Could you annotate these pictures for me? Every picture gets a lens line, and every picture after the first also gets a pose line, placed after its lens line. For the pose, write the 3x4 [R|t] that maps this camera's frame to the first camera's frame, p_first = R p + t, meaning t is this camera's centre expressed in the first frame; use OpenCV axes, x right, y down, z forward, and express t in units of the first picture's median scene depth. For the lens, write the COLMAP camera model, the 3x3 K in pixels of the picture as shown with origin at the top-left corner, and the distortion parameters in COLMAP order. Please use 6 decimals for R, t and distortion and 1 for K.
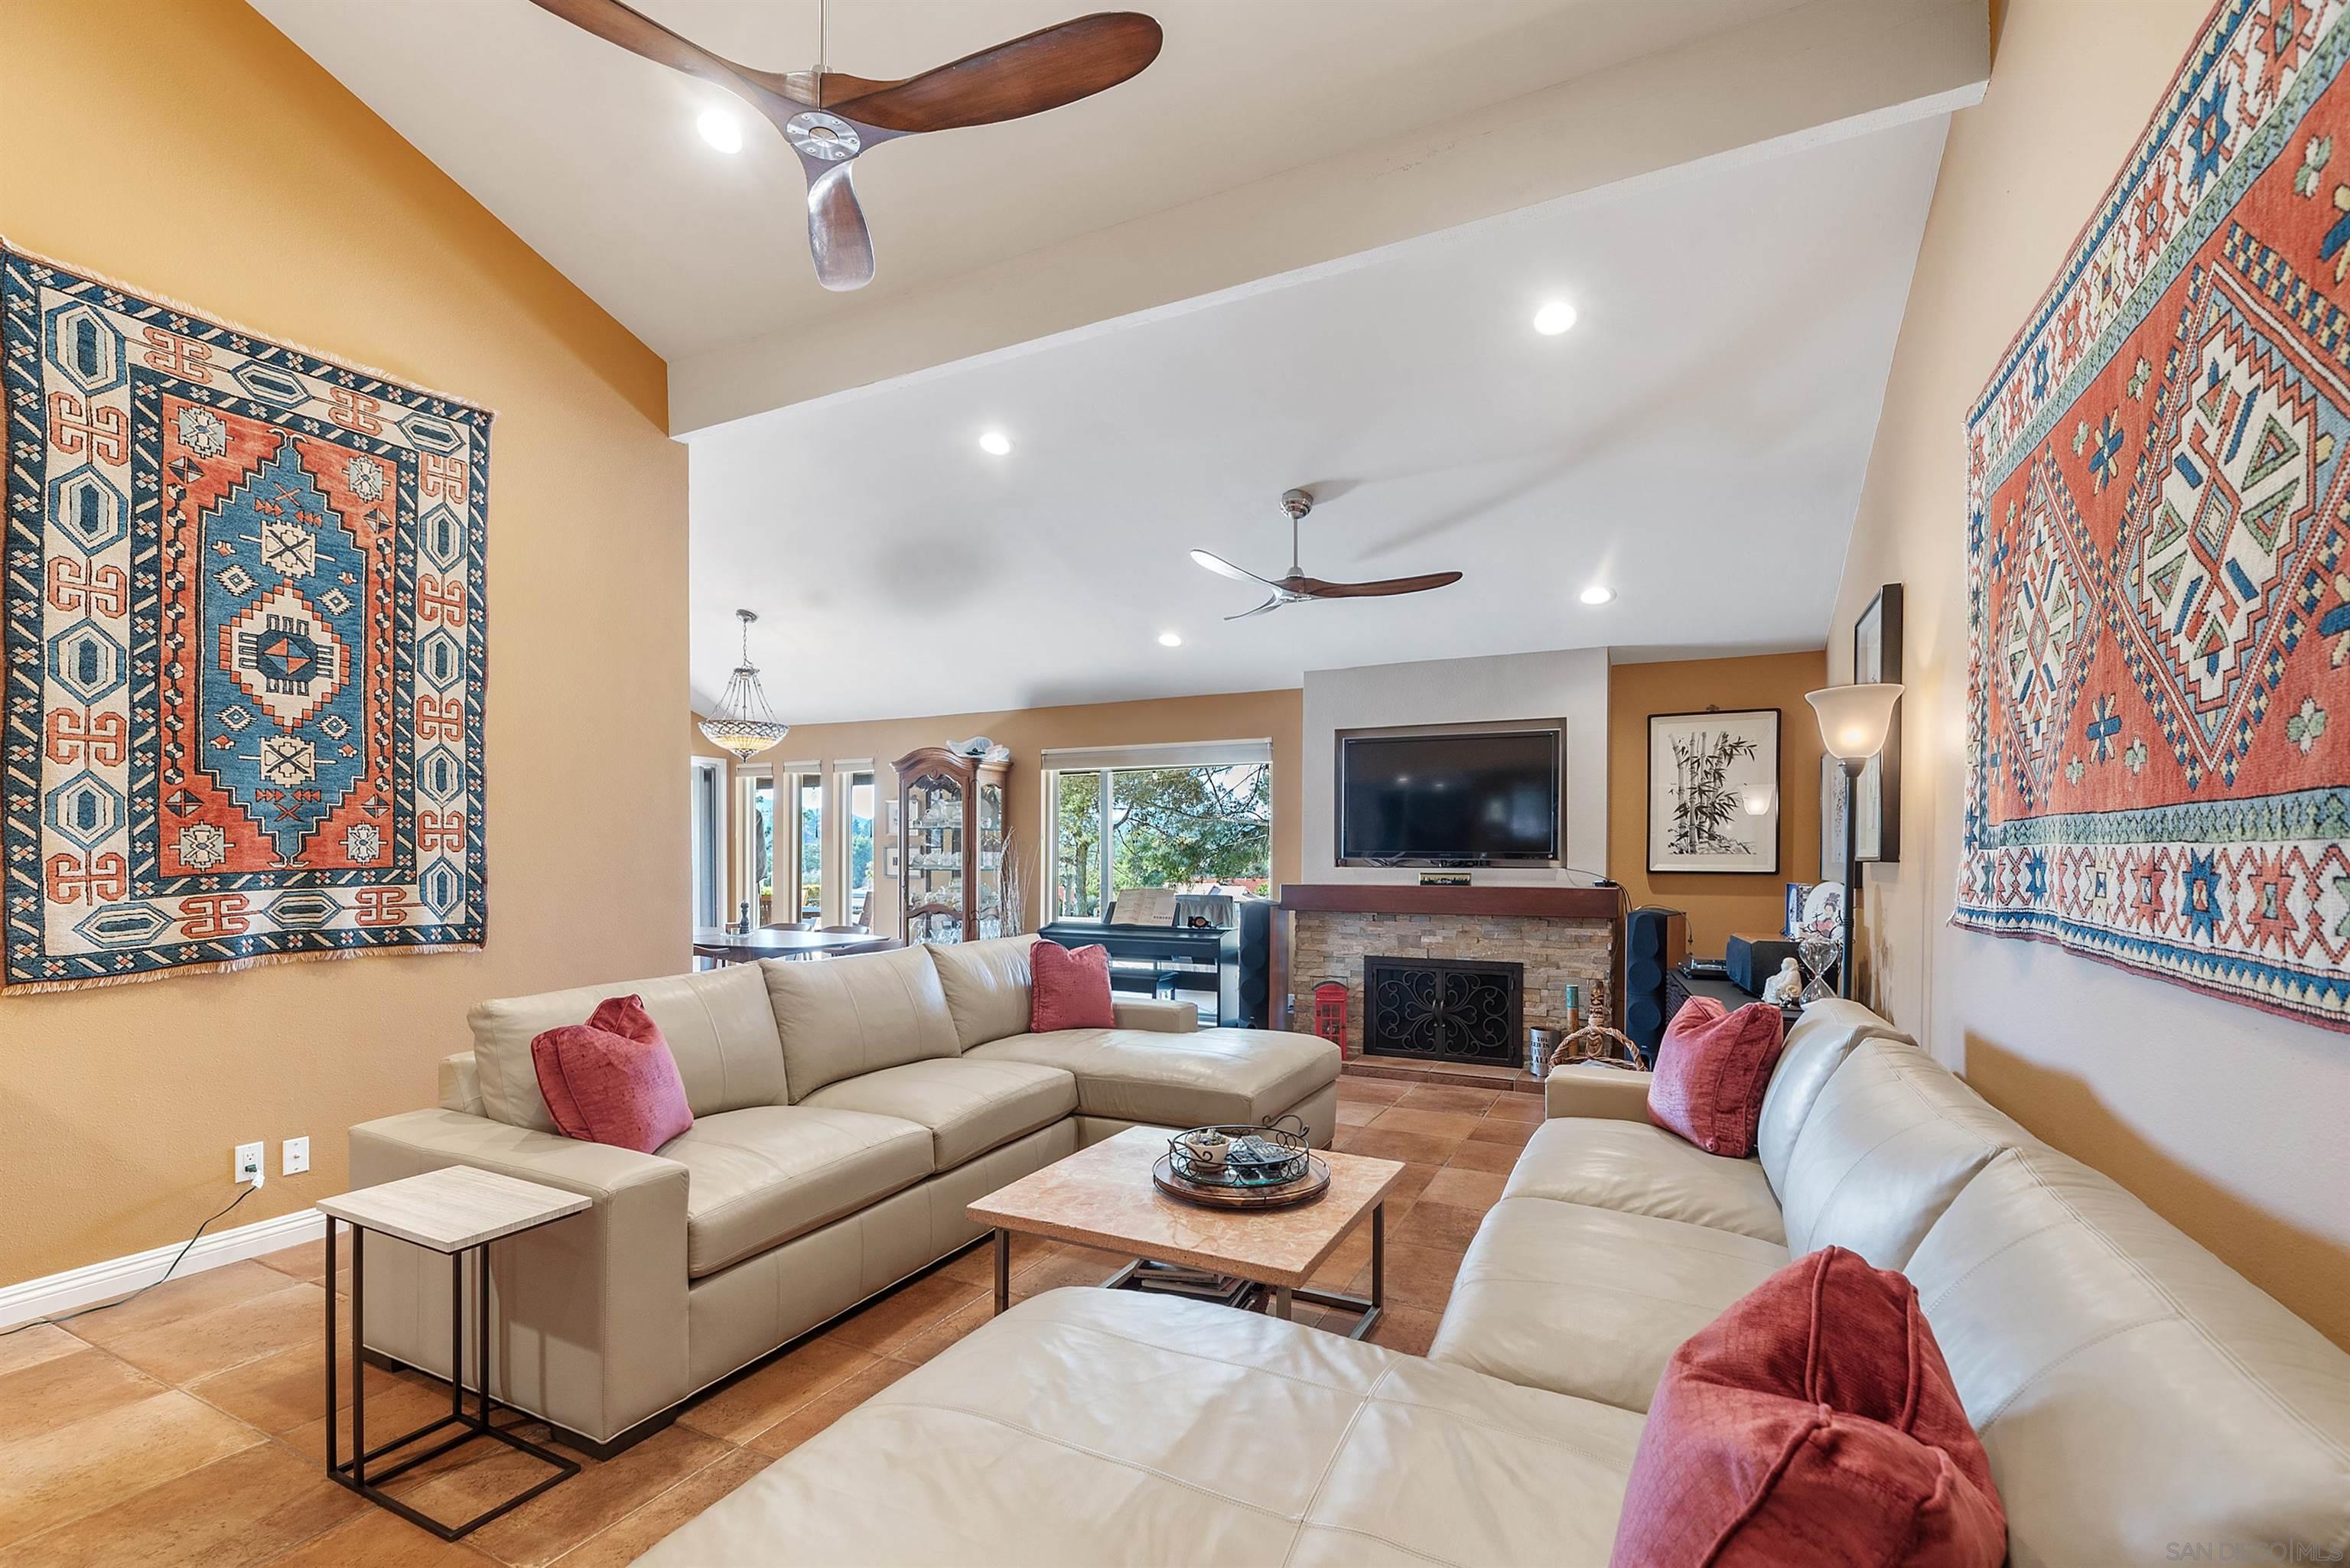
lens RADIAL K [[1005.7, 0, 1174.4], [0, 1005.7, 851.0], [0, 0, 1]] dist [-0.003015, -0.000262]
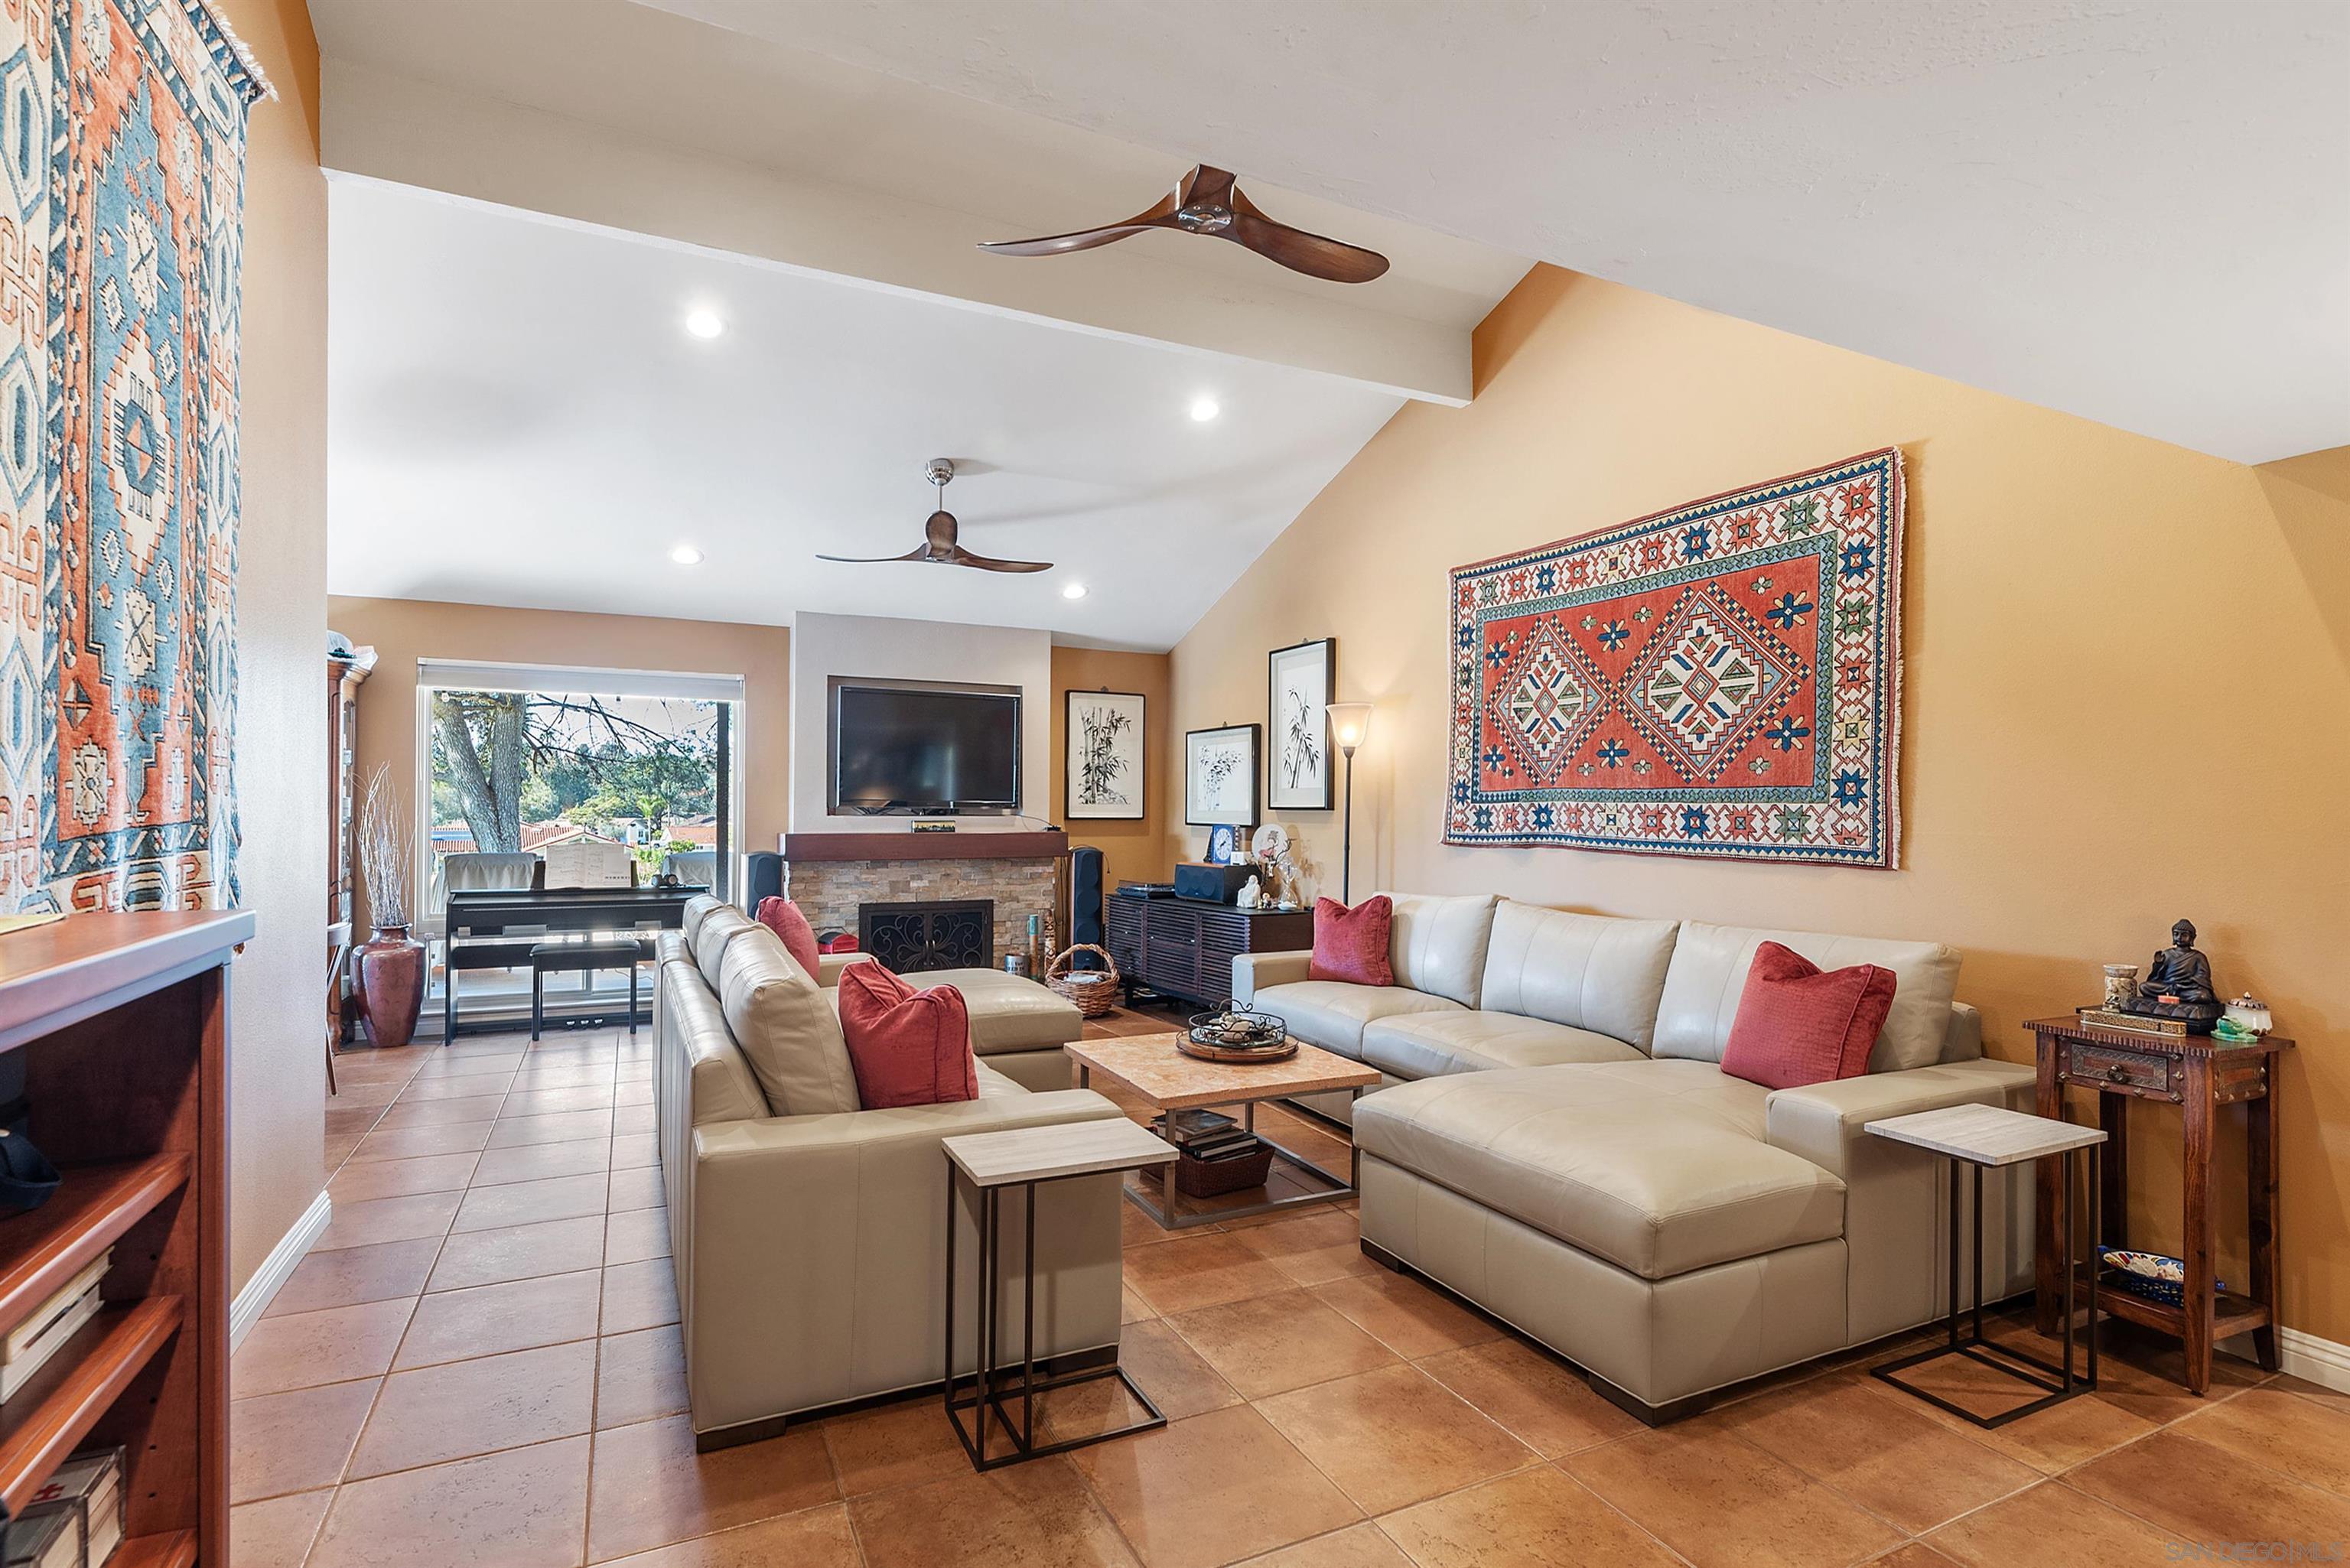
lens RADIAL K [[1132.2, 0, 1175.0], [0, 1132.2, 784.0], [0, 0, 1]] dist [0.000955, 0.000098]
pose [[0.590866, 0.017809, 0.806573, -0.569749], [-0.008063, 0.999837, -0.016169, 0.000294], [-0.806730, 0.003050, 0.590913, 0.081864]]
